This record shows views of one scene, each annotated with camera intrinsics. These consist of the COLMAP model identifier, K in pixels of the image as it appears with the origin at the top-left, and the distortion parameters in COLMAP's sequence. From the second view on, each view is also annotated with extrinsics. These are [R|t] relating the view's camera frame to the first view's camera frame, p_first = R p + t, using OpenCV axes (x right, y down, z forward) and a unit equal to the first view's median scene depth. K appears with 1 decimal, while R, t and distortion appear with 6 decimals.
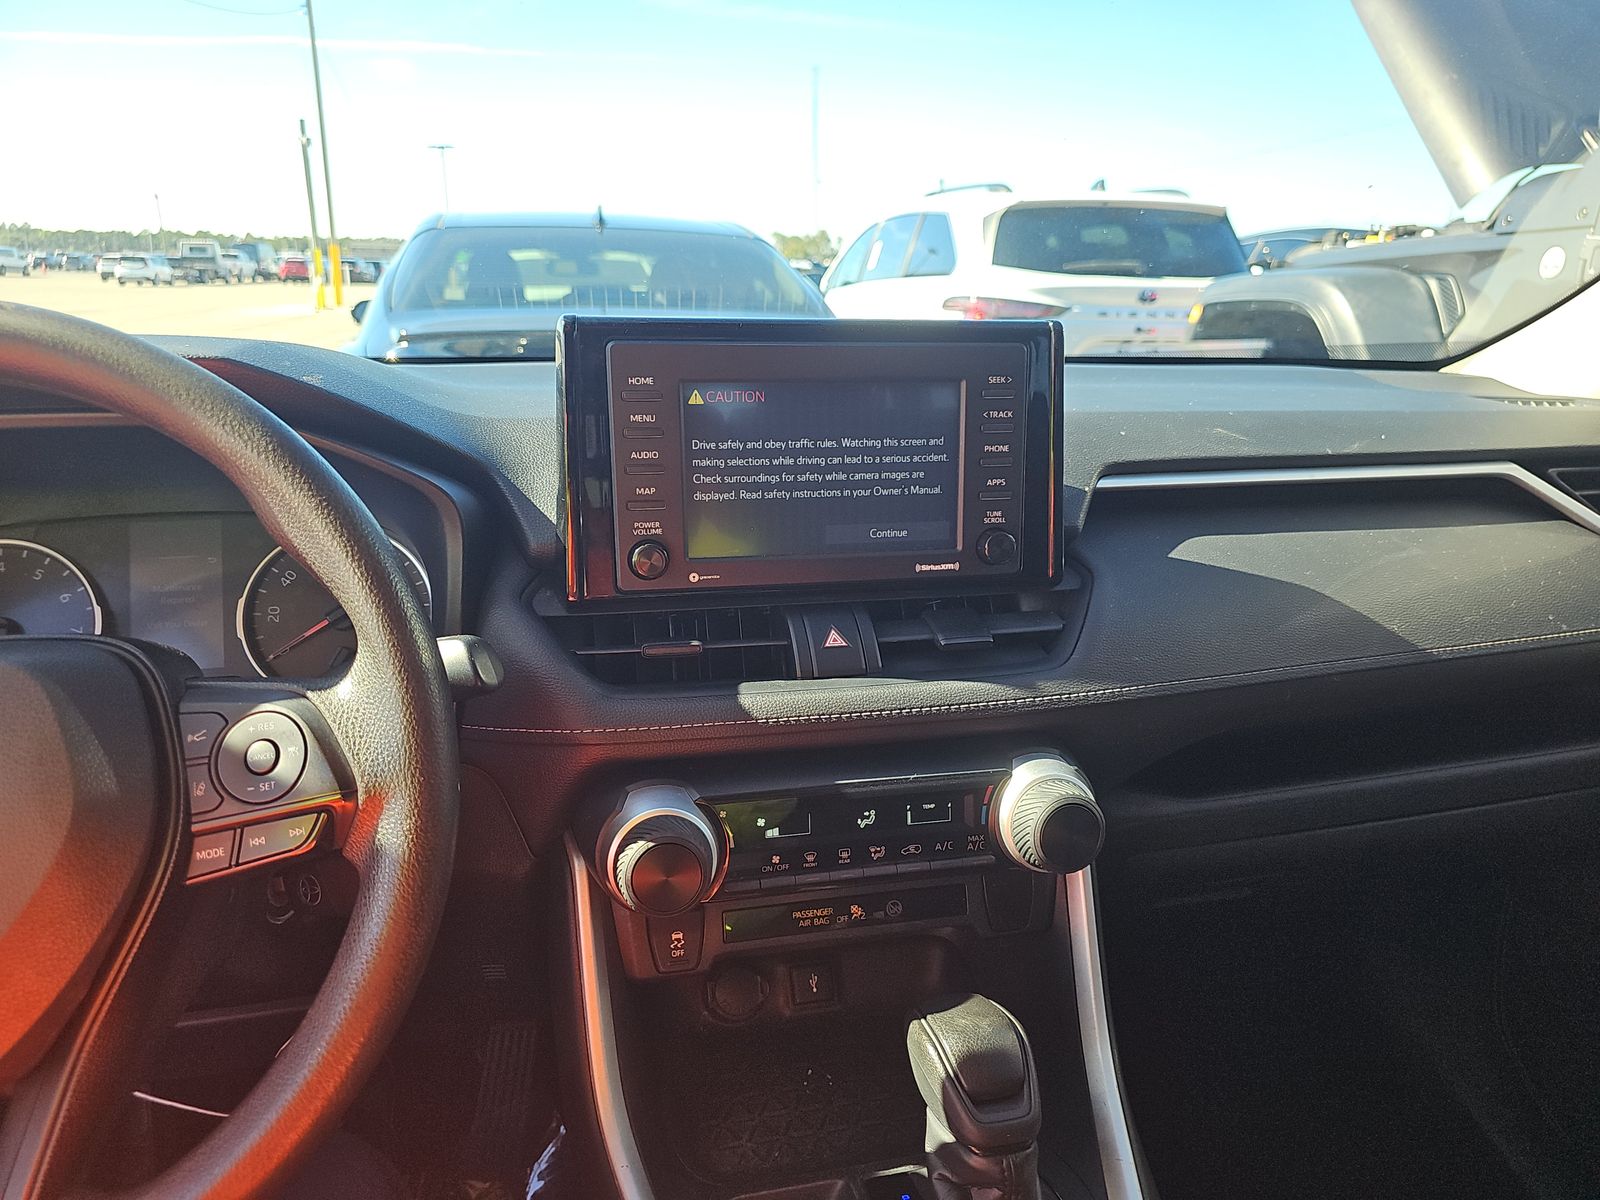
lens RADIAL K [[1077.5, 0, 805.1], [0, 1077.5, 600.4], [0, 0, 1]] dist [0.004001, -0.019193]
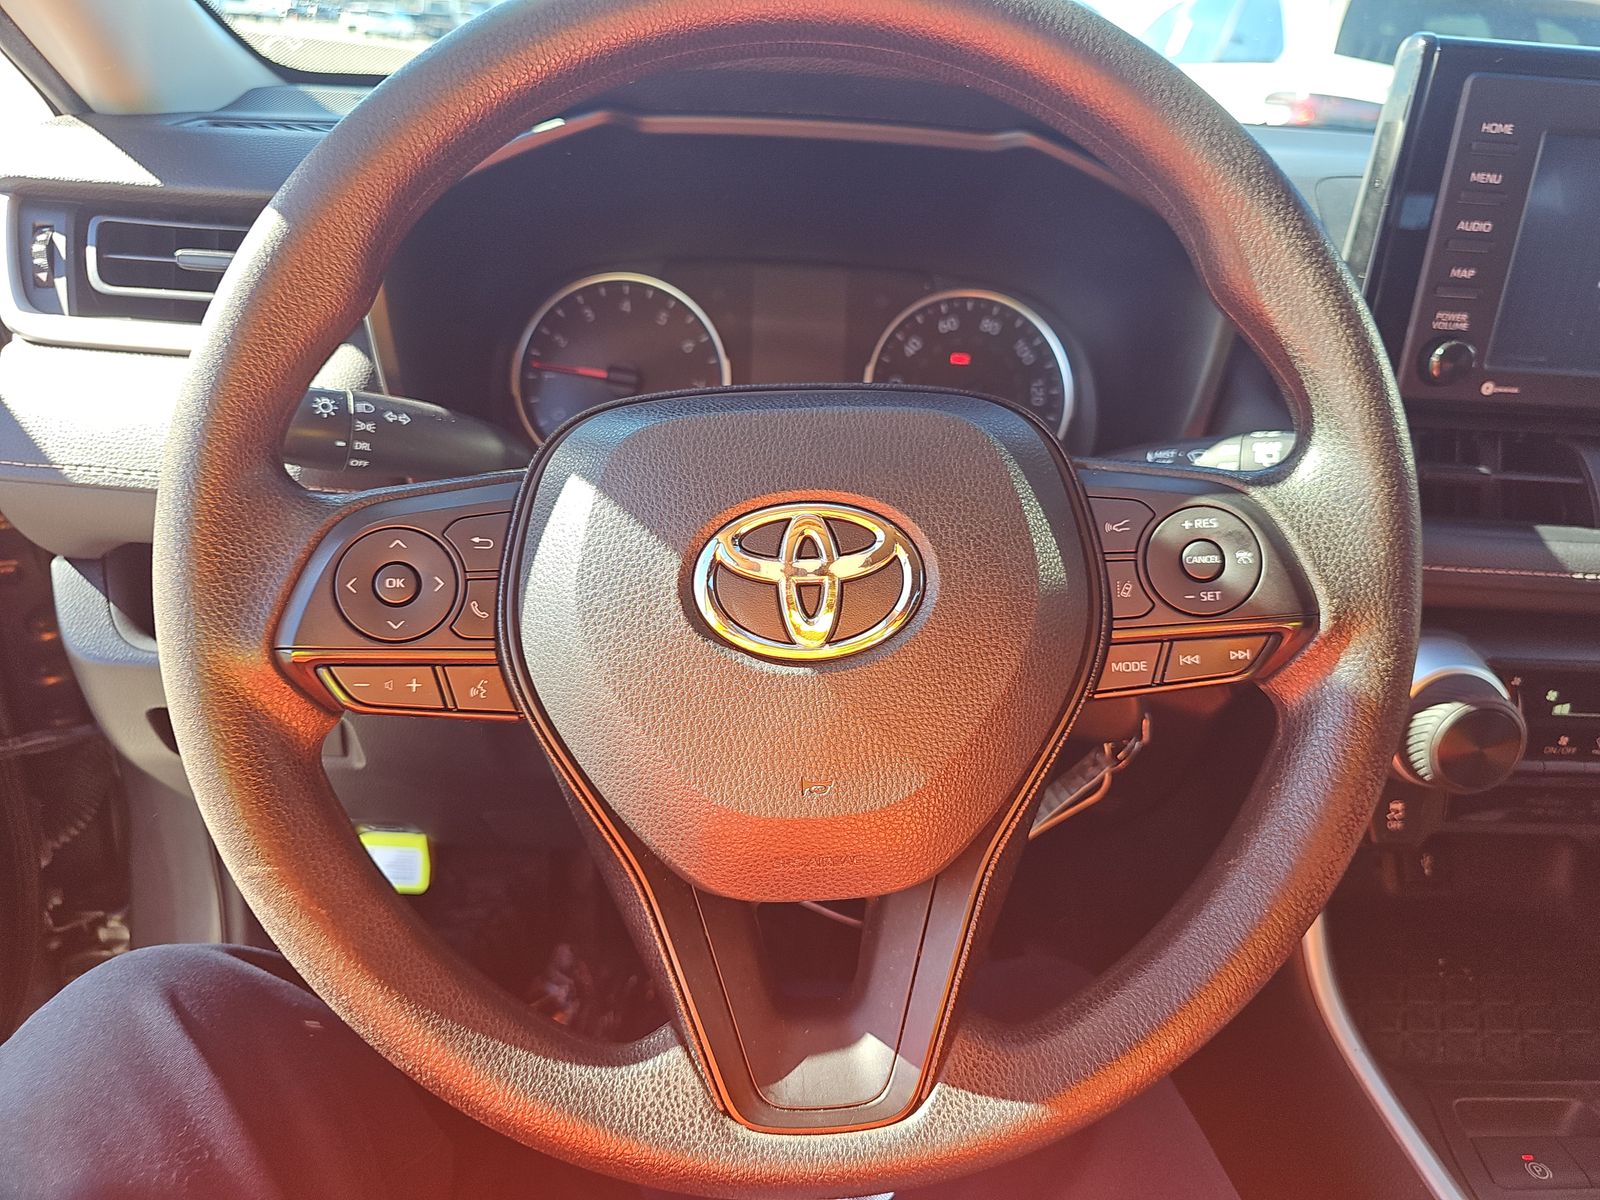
lens RADIAL K [[1077.5, 0, 748.8], [0, 1077.5, 598.7], [0, 0, 1]] dist [0.004001, -0.019193]
pose [[0.979208, 0.123001, -0.161313, -0.691126], [-0.093941, 0.979751, 0.176816, 0.059421], [0.179795, -0.157985, 0.970935, 0.128901]]
